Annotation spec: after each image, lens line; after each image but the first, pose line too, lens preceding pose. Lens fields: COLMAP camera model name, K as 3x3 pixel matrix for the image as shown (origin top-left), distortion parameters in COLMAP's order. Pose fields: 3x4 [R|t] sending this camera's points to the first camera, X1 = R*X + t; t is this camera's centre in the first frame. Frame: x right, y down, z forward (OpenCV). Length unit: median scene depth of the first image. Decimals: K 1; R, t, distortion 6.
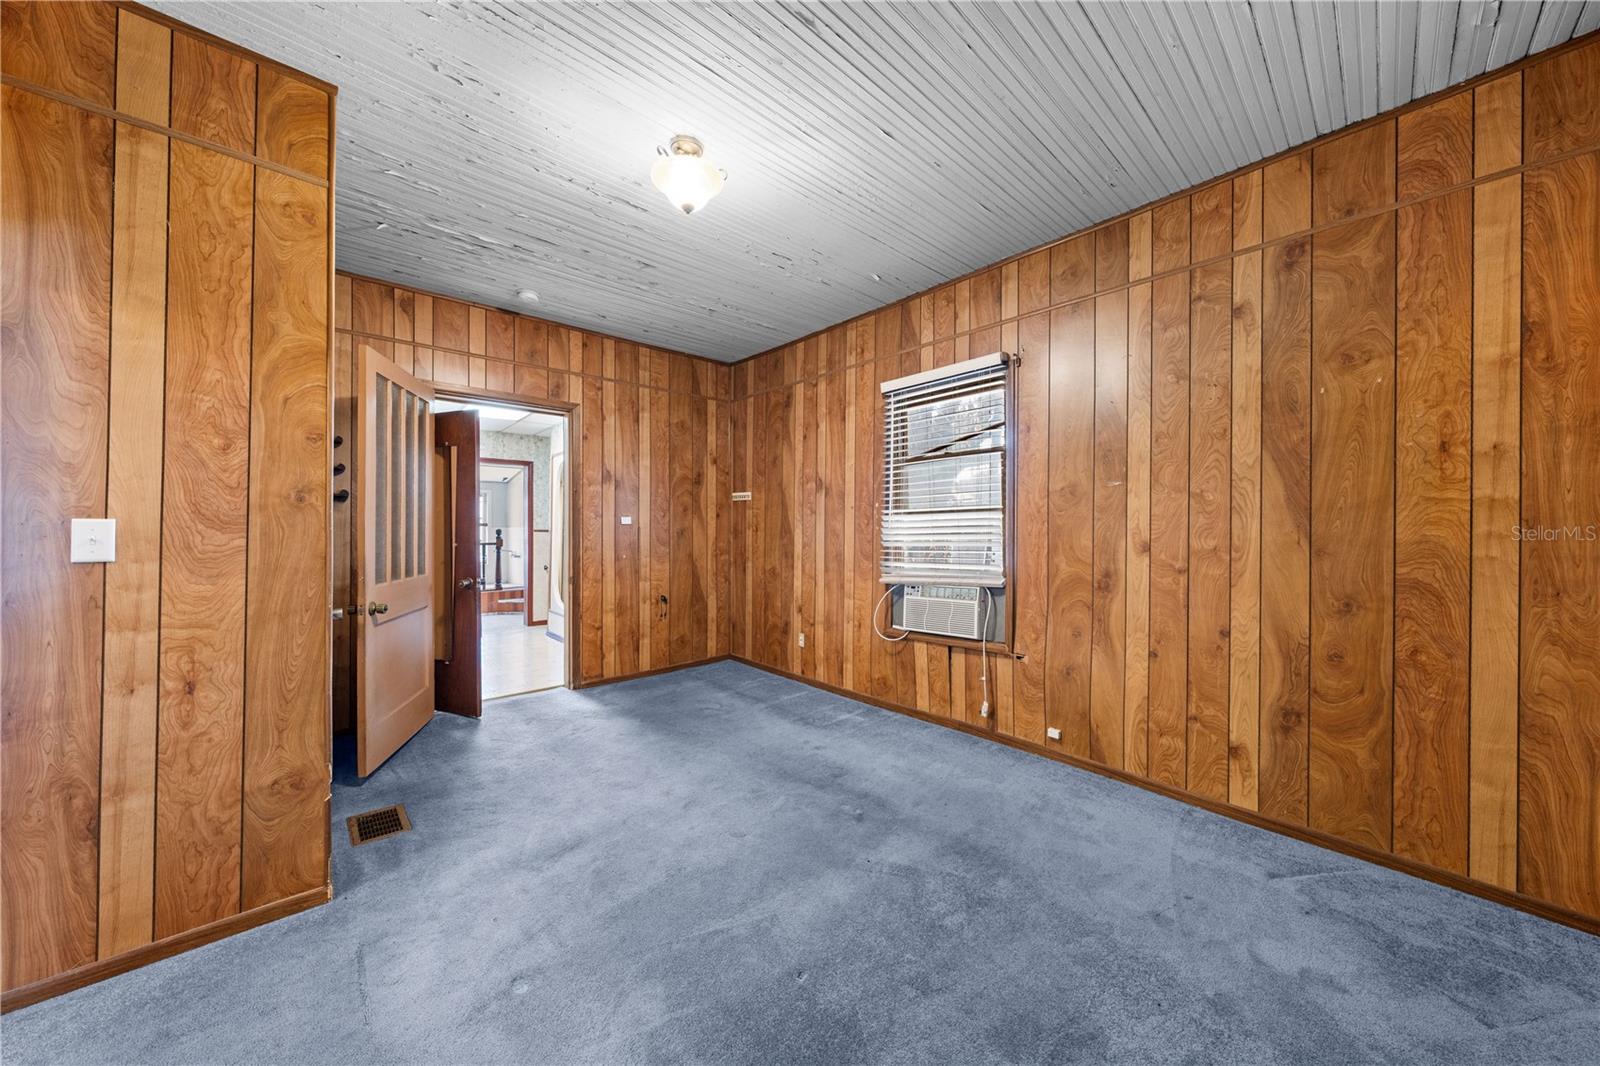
lens RADIAL K [[539.4, 0, 806.4], [0, 539.4, 527.9], [0, 0, 1]] dist [-0.002753, -0.000113]
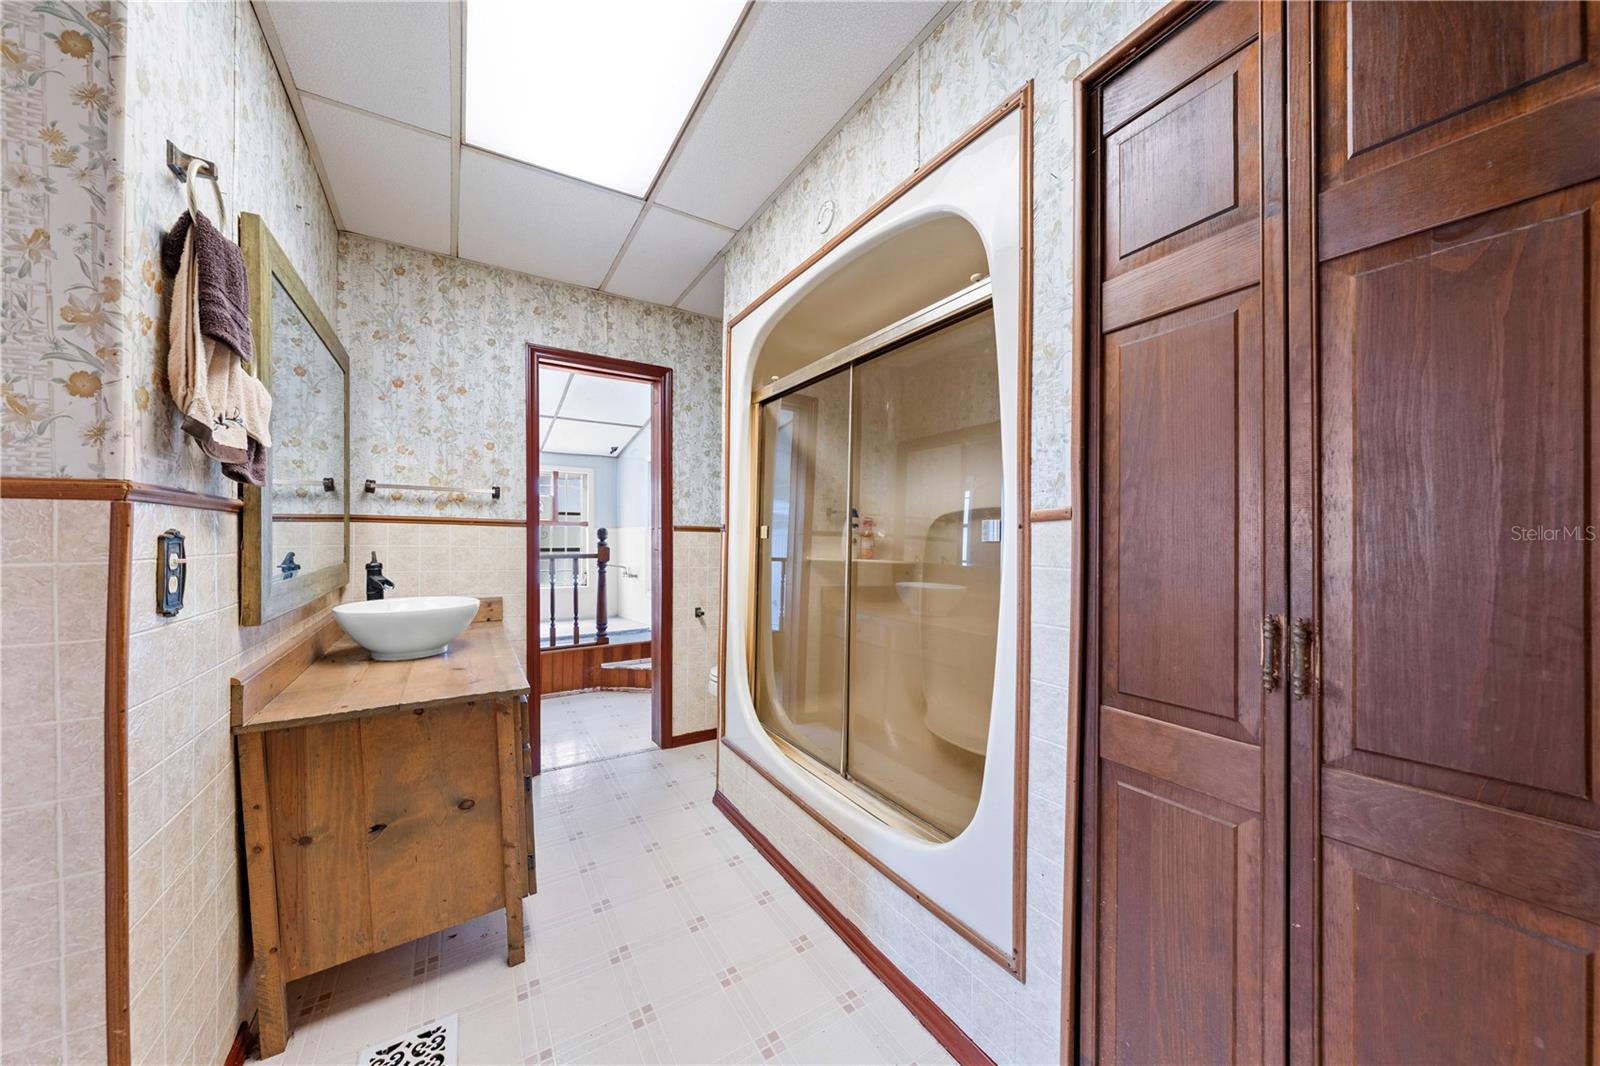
lens RADIAL K [[560.0, 0, 803.5], [0, 560.0, 539.8], [0, 0, 1]] dist [-0.001585, -0.000129]
pose [[0.982834, 0.002709, -0.184475, -0.522237], [-0.001509, 0.999977, 0.006645, 0.018375], [0.184488, -0.006253, 0.982815, 0.941695]]
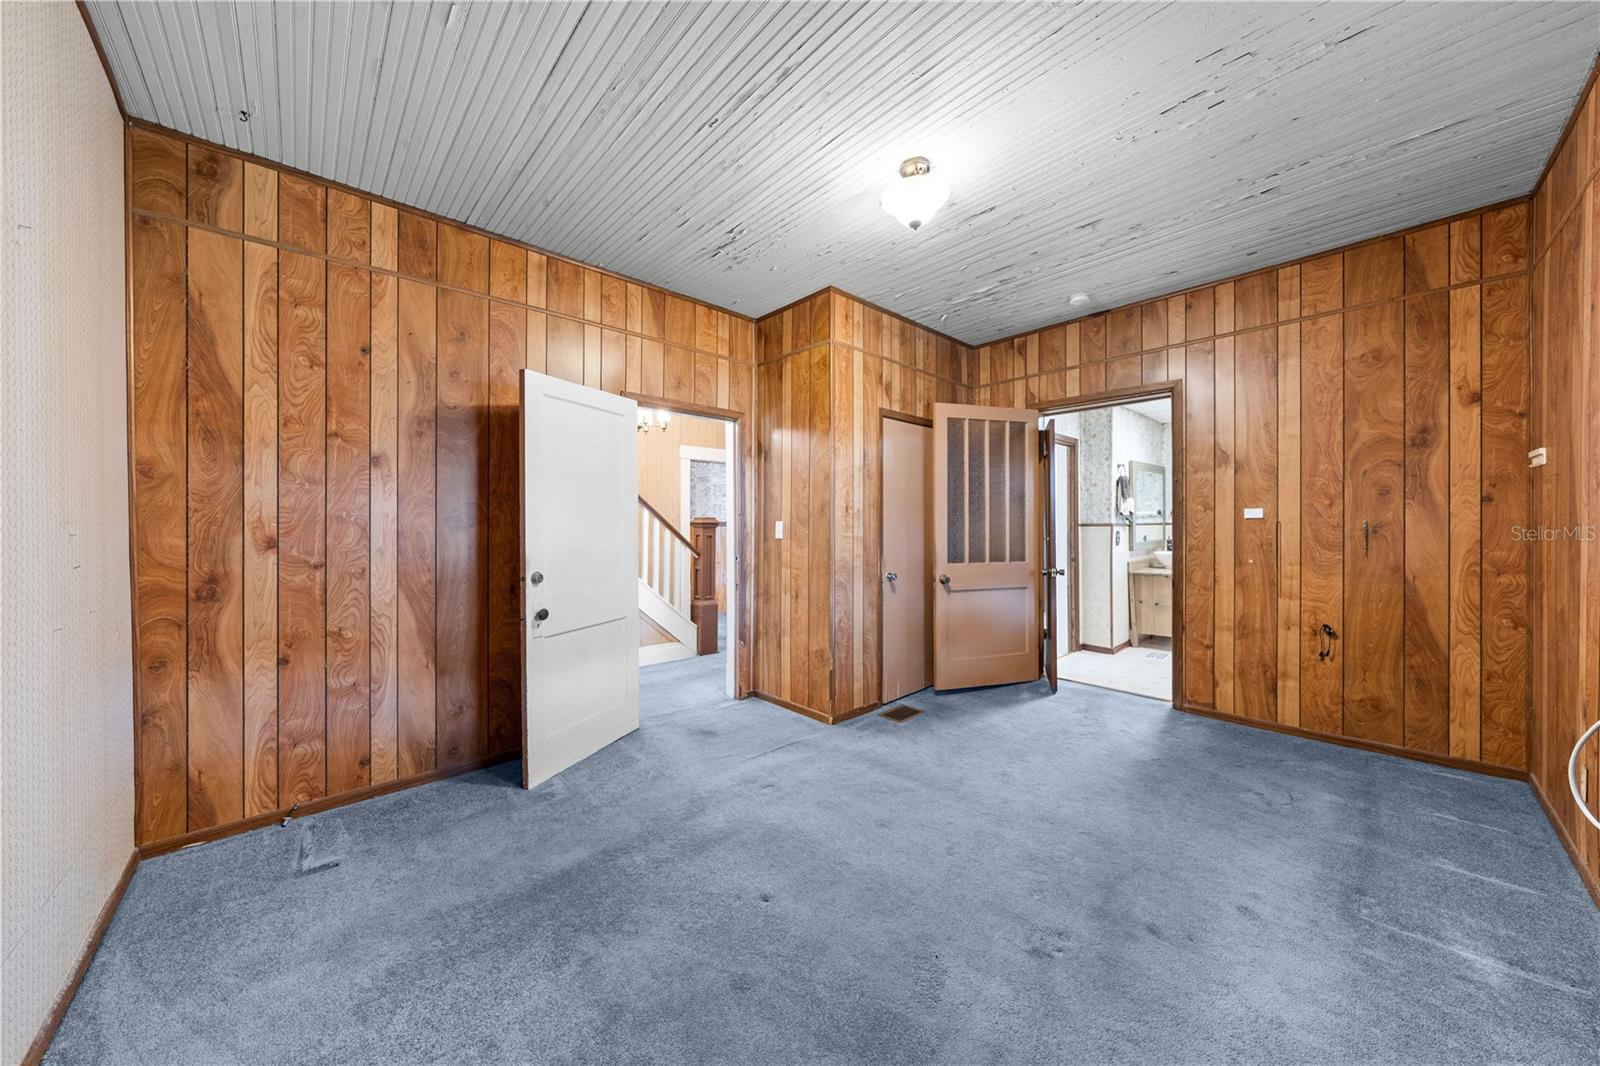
lens RADIAL K [[539.4, 0, 806.4], [0, 539.4, 527.9], [0, 0, 1]] dist [-0.002753, -0.000113]
pose [[0.012622, 0.007735, -0.999890, 0.419154], [0.005865, 0.999952, 0.007809, -0.003334], [0.999903, -0.005963, 0.012576, 0.382042]]
